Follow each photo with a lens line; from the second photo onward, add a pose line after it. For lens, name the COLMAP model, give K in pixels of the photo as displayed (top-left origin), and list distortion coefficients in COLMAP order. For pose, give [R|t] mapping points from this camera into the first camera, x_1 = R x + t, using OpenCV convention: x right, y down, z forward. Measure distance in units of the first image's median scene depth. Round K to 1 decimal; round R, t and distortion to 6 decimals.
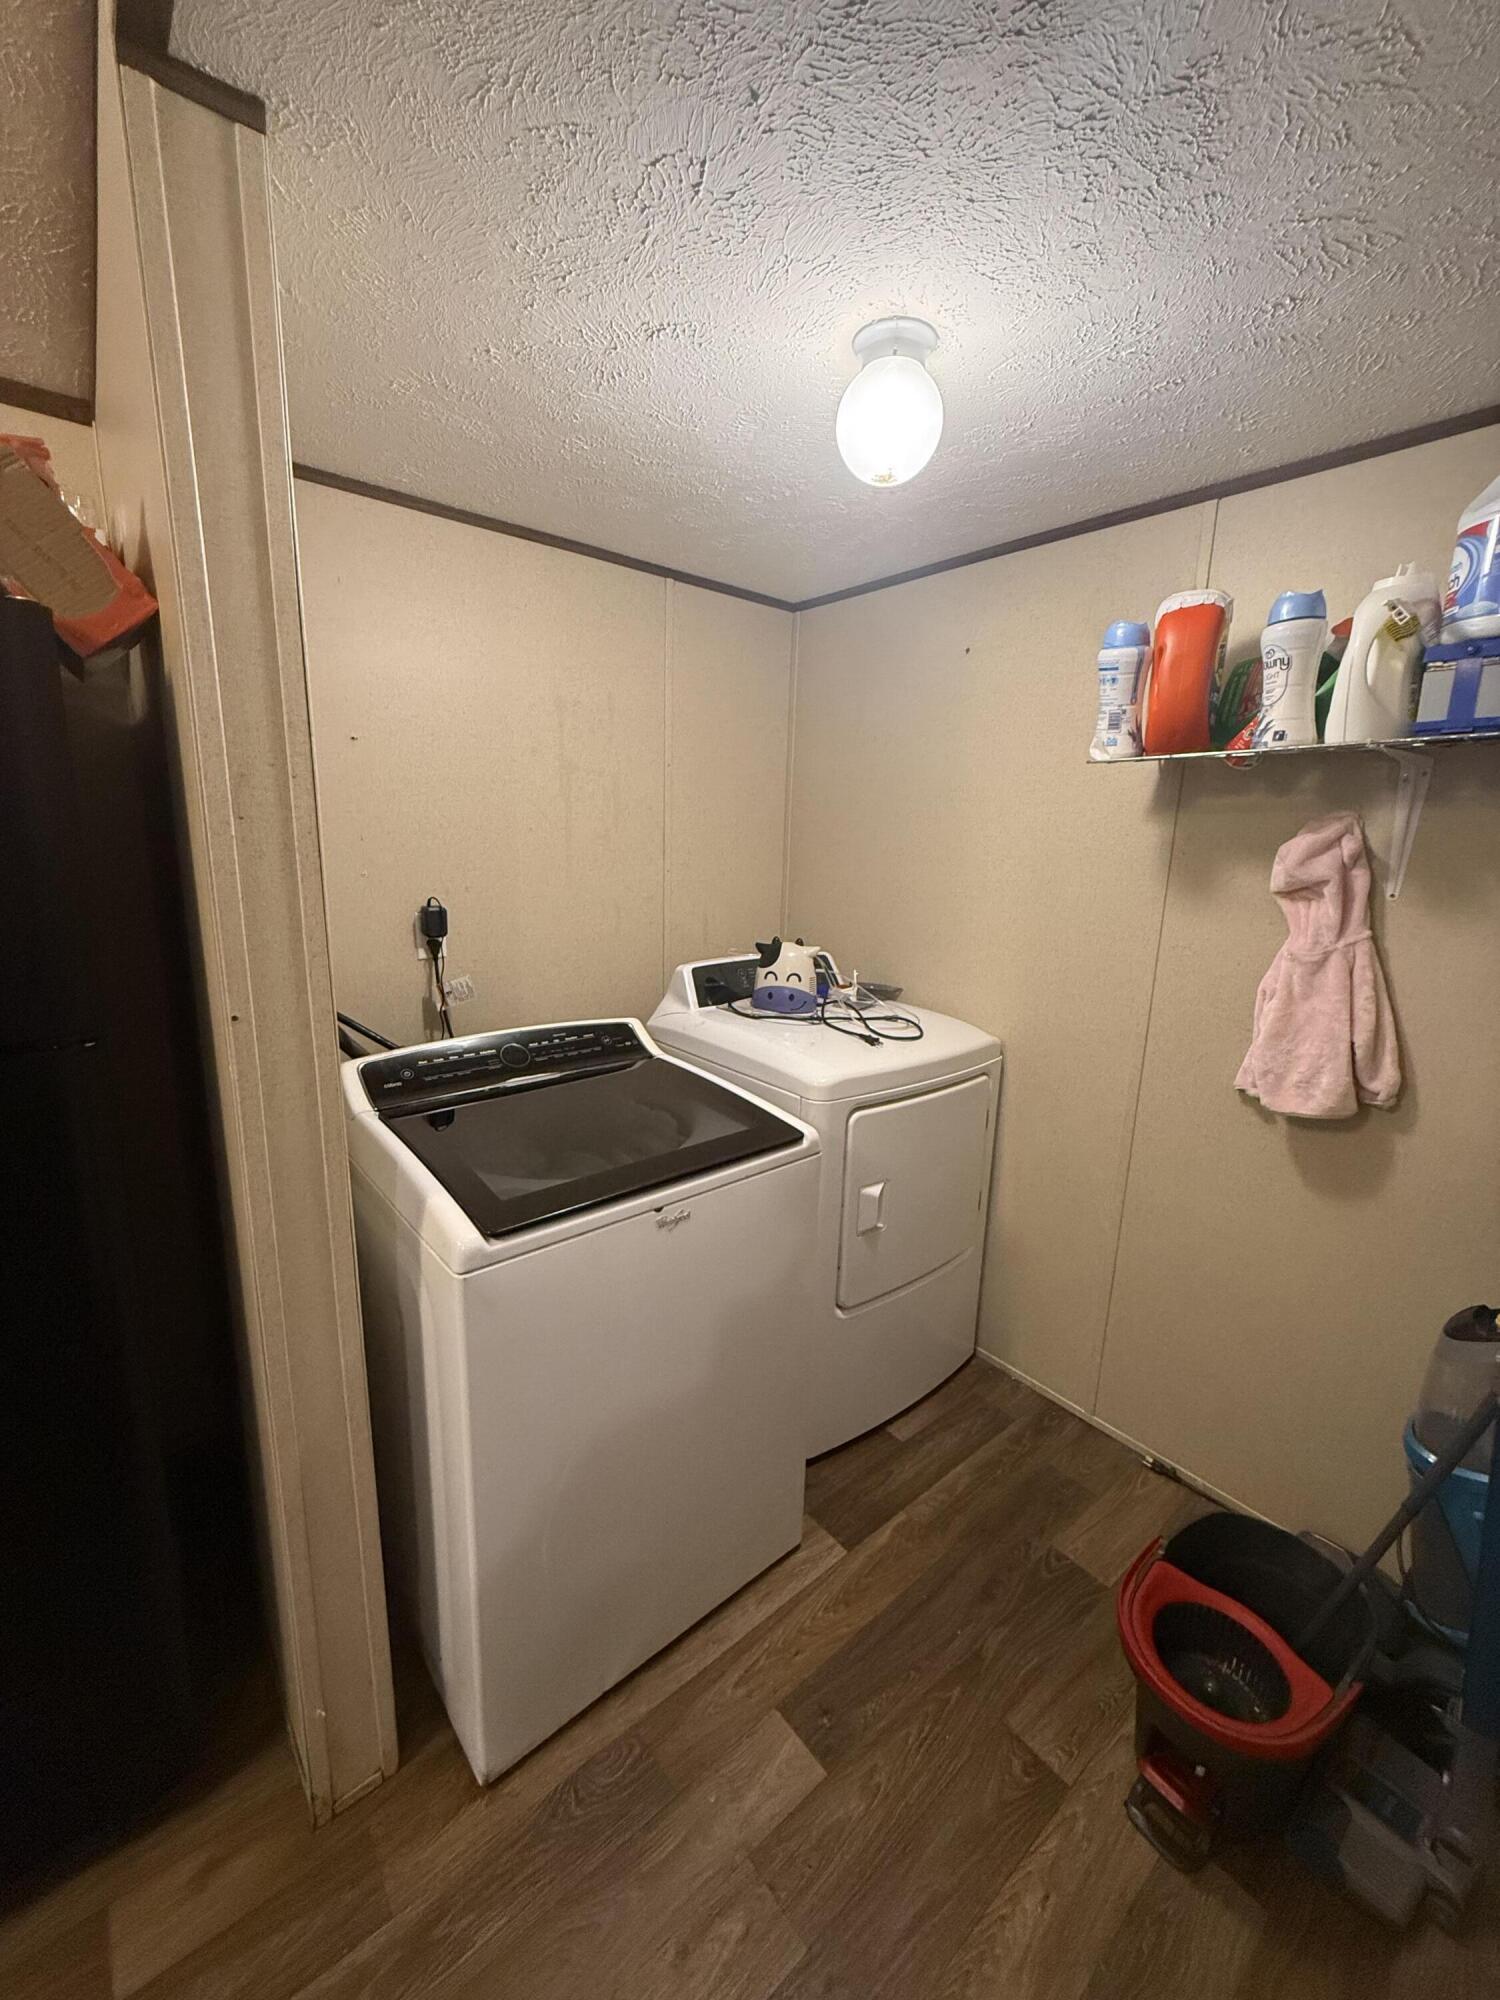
lens RADIAL K [[800.7, 0, 748.9], [0, 800.7, 993.7], [0, 0, 1]] dist [0.001305, 0.000341]
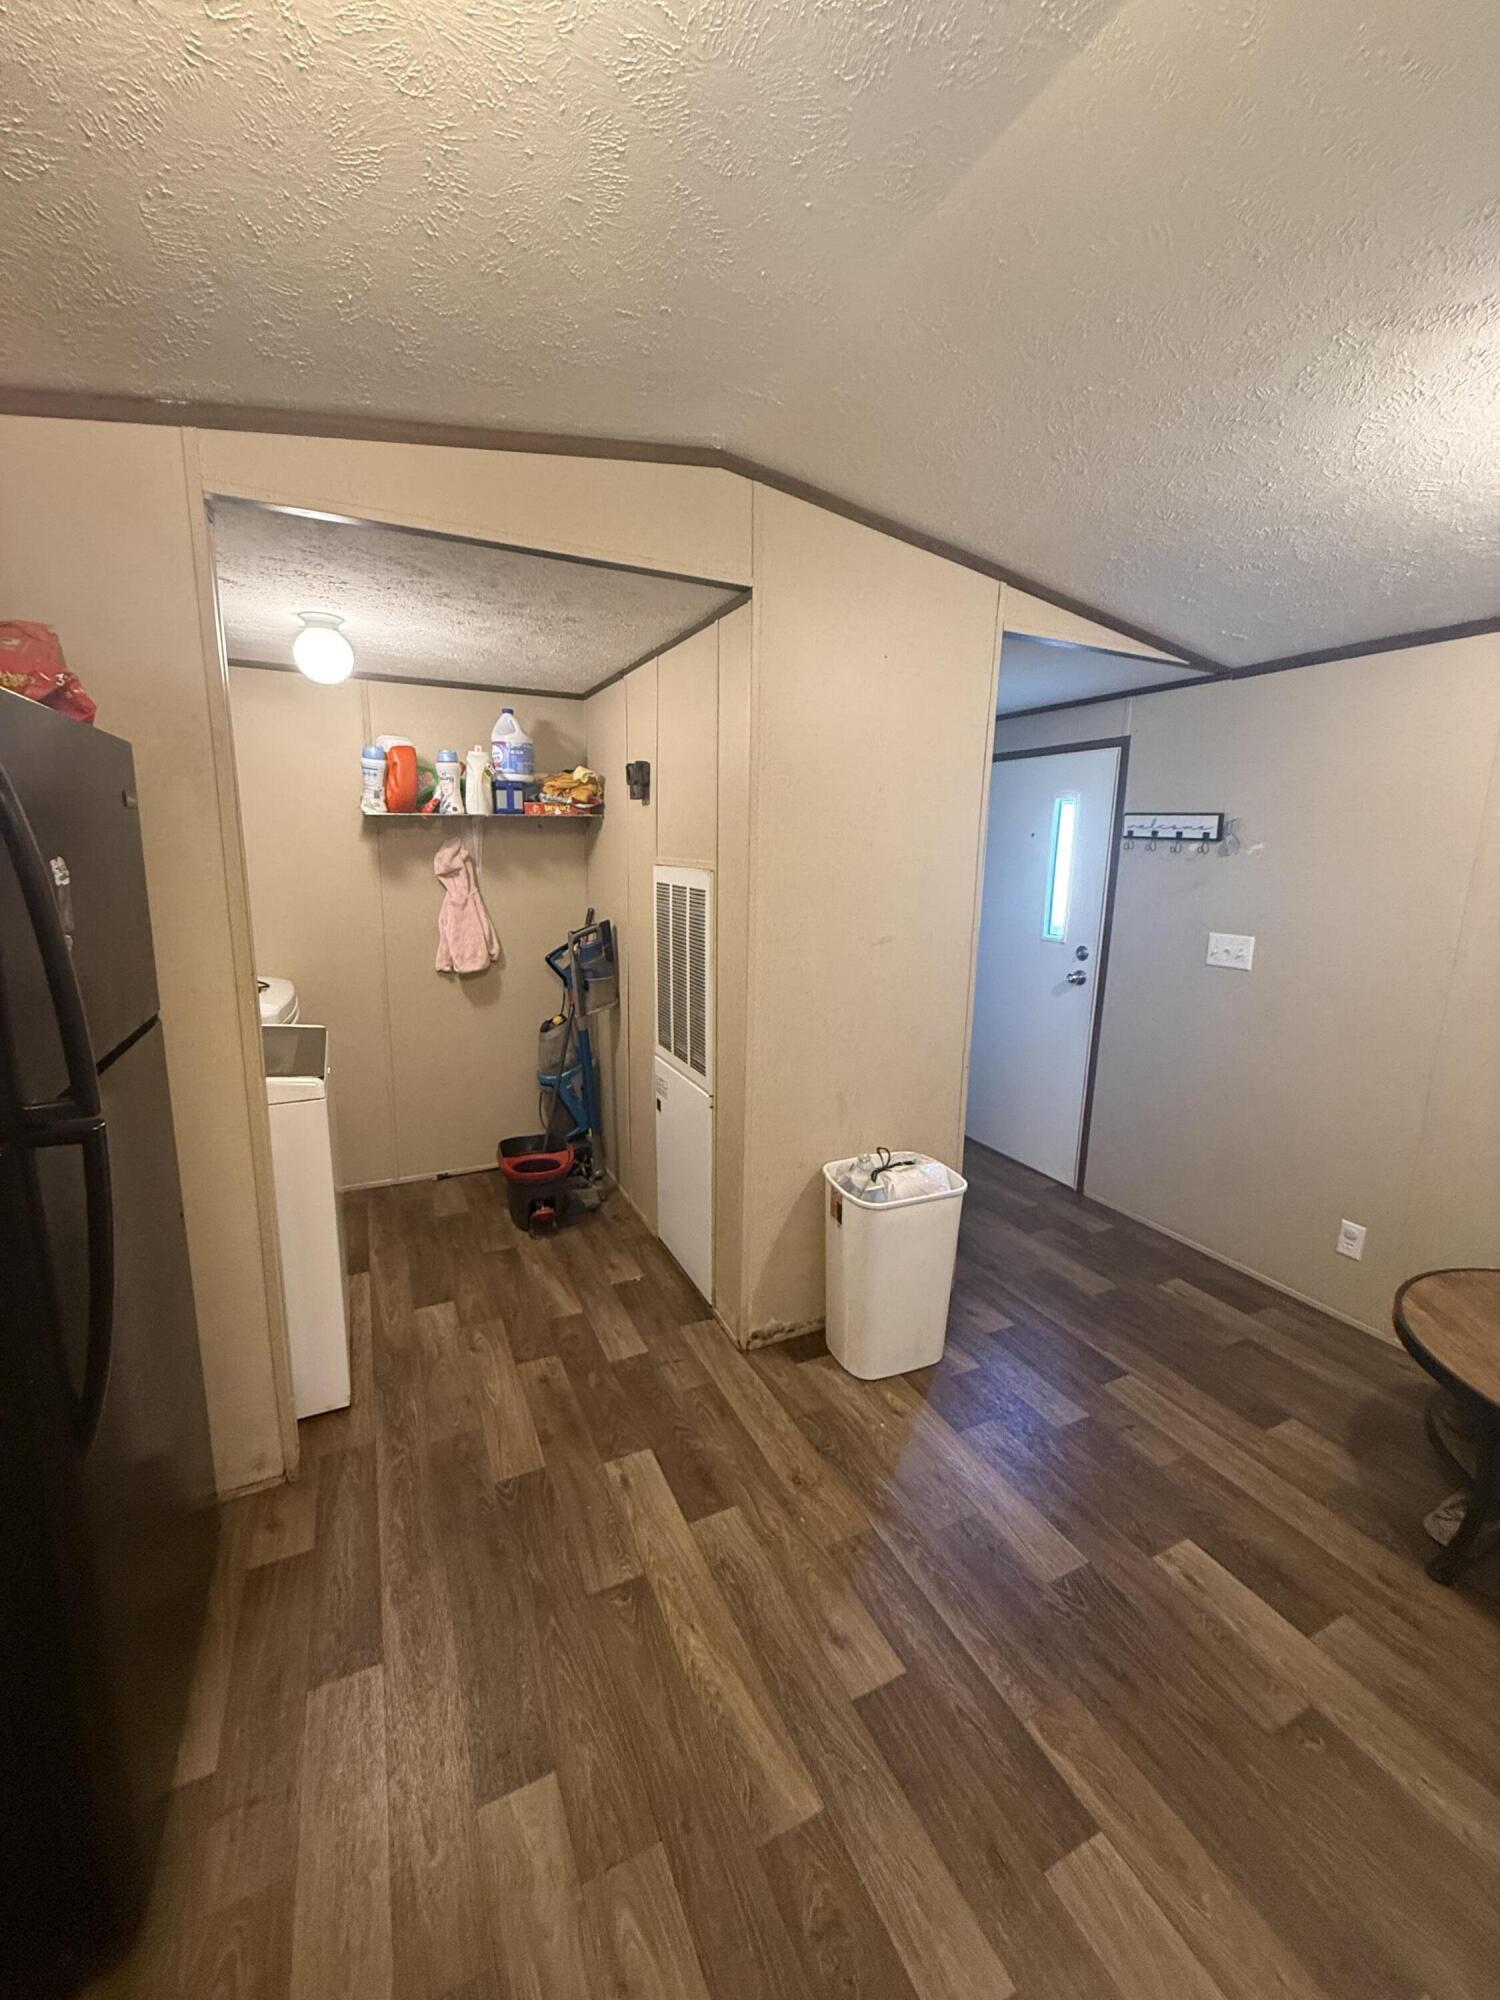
lens RADIAL K [[800.7, 0, 748.9], [0, 800.7, 993.7], [0, 0, 1]] dist [0.001305, 0.000341]
pose [[0.241186, -0.204645, 0.948657, -1.341245], [0.186443, 0.969076, 0.161648, -0.008444], [-0.952401, 0.137883, 0.271882, -0.368024]]
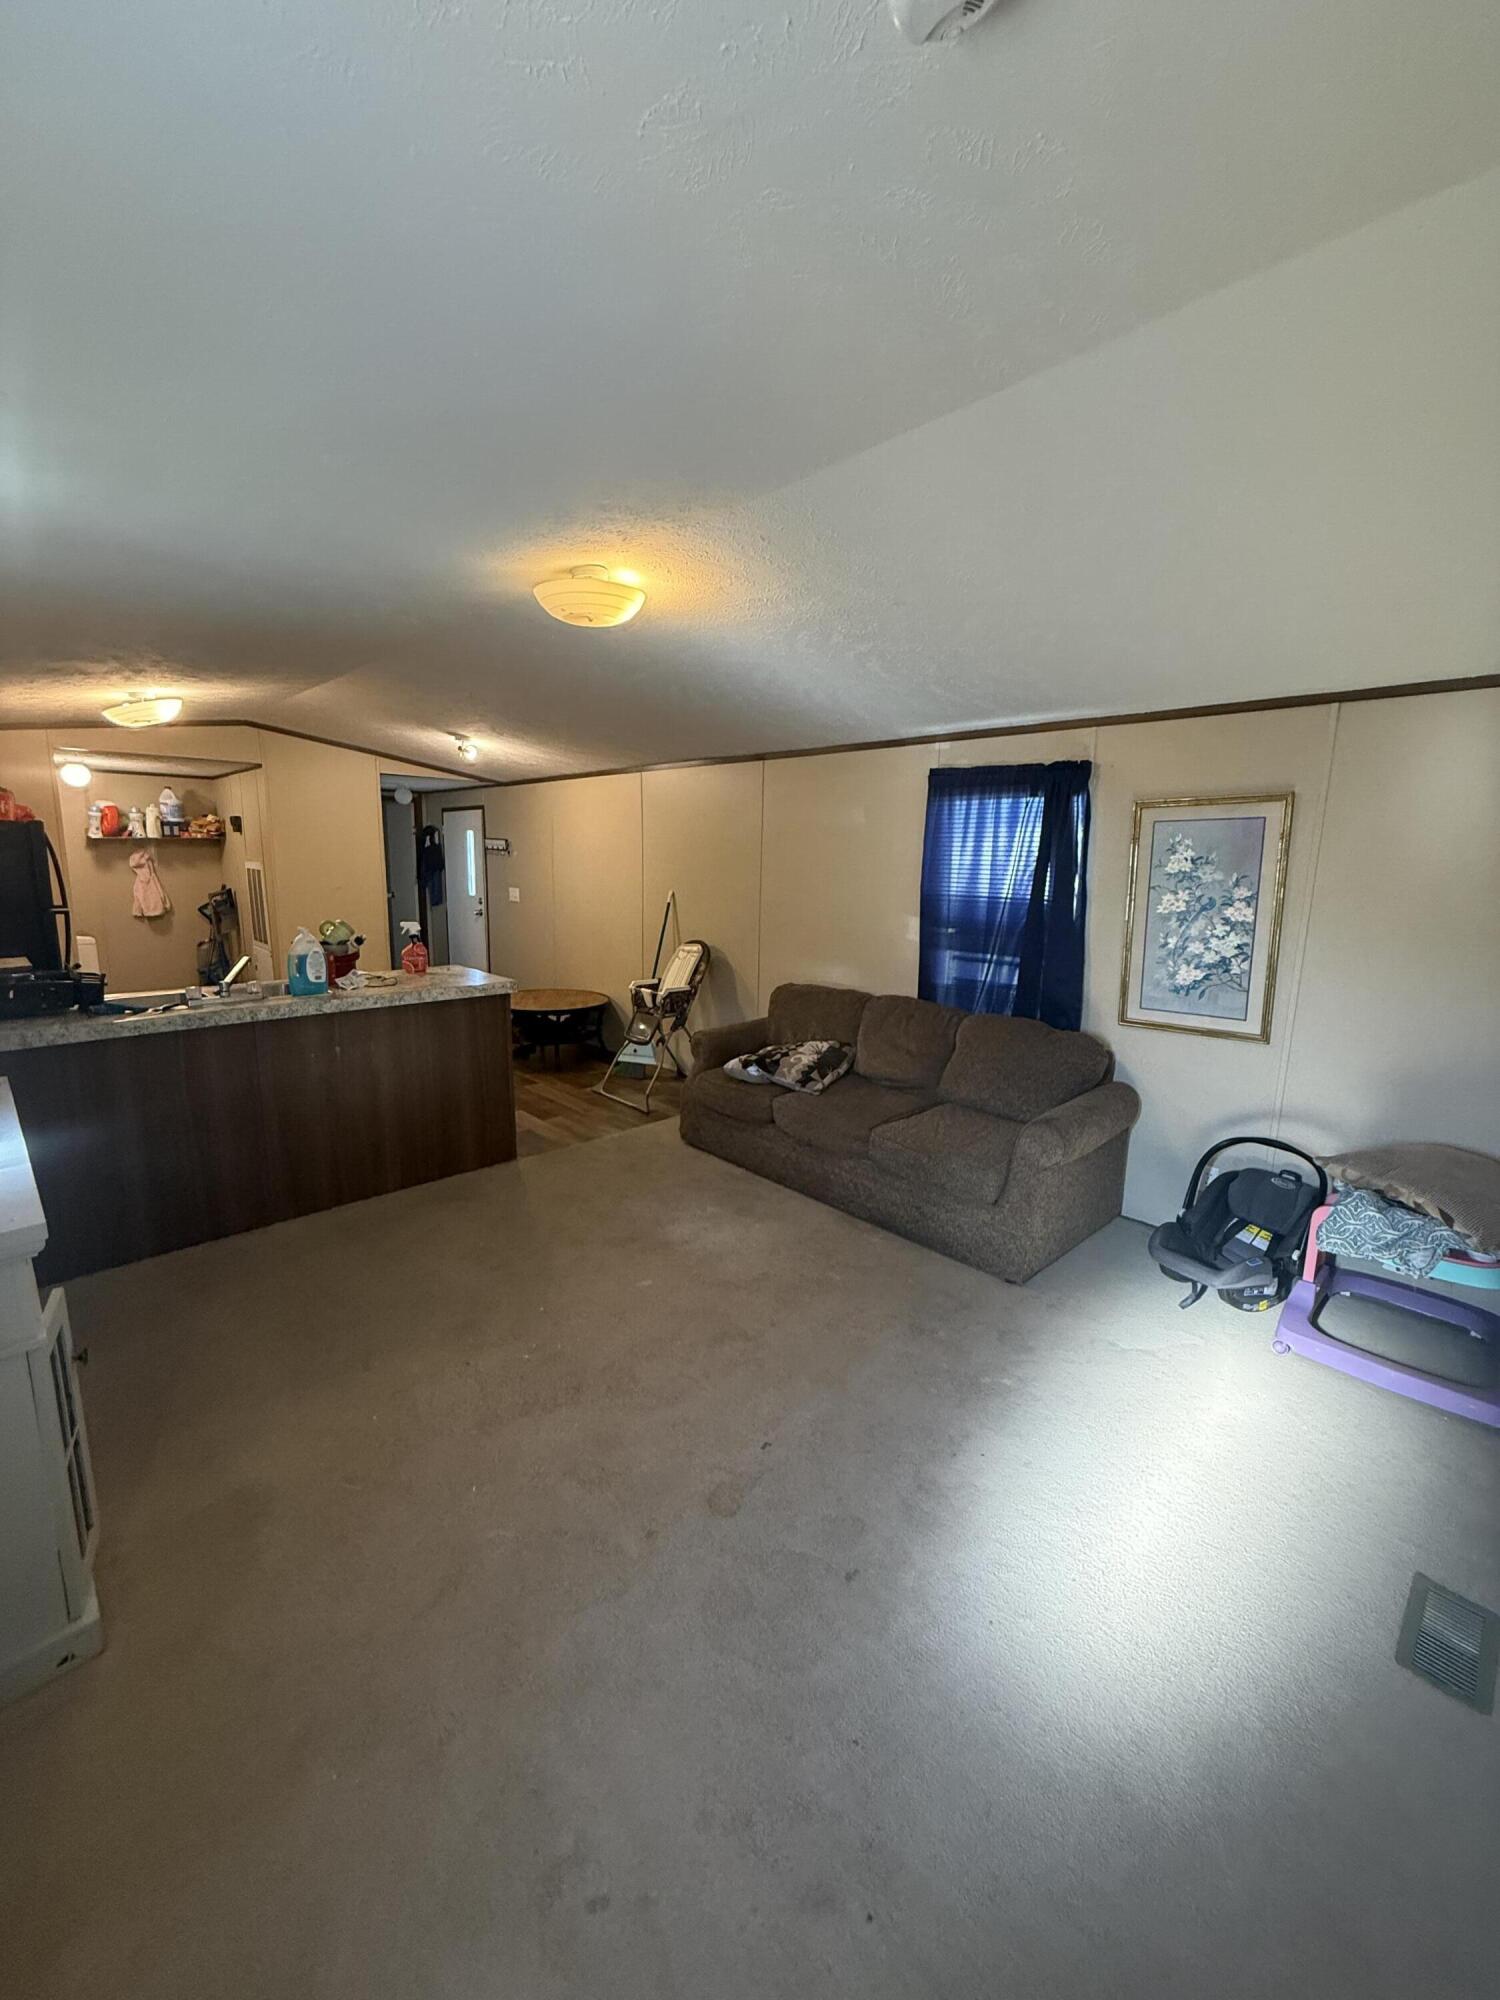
lens RADIAL K [[800.7, 0, 748.9], [0, 800.7, 993.7], [0, 0, 1]] dist [0.001305, 0.000341]
pose [[-0.071815, -0.201956, 0.976758, -4.204616], [0.183652, 0.959866, 0.211967, 0.239192], [-0.980364, 0.194606, -0.031843, -2.127277]]
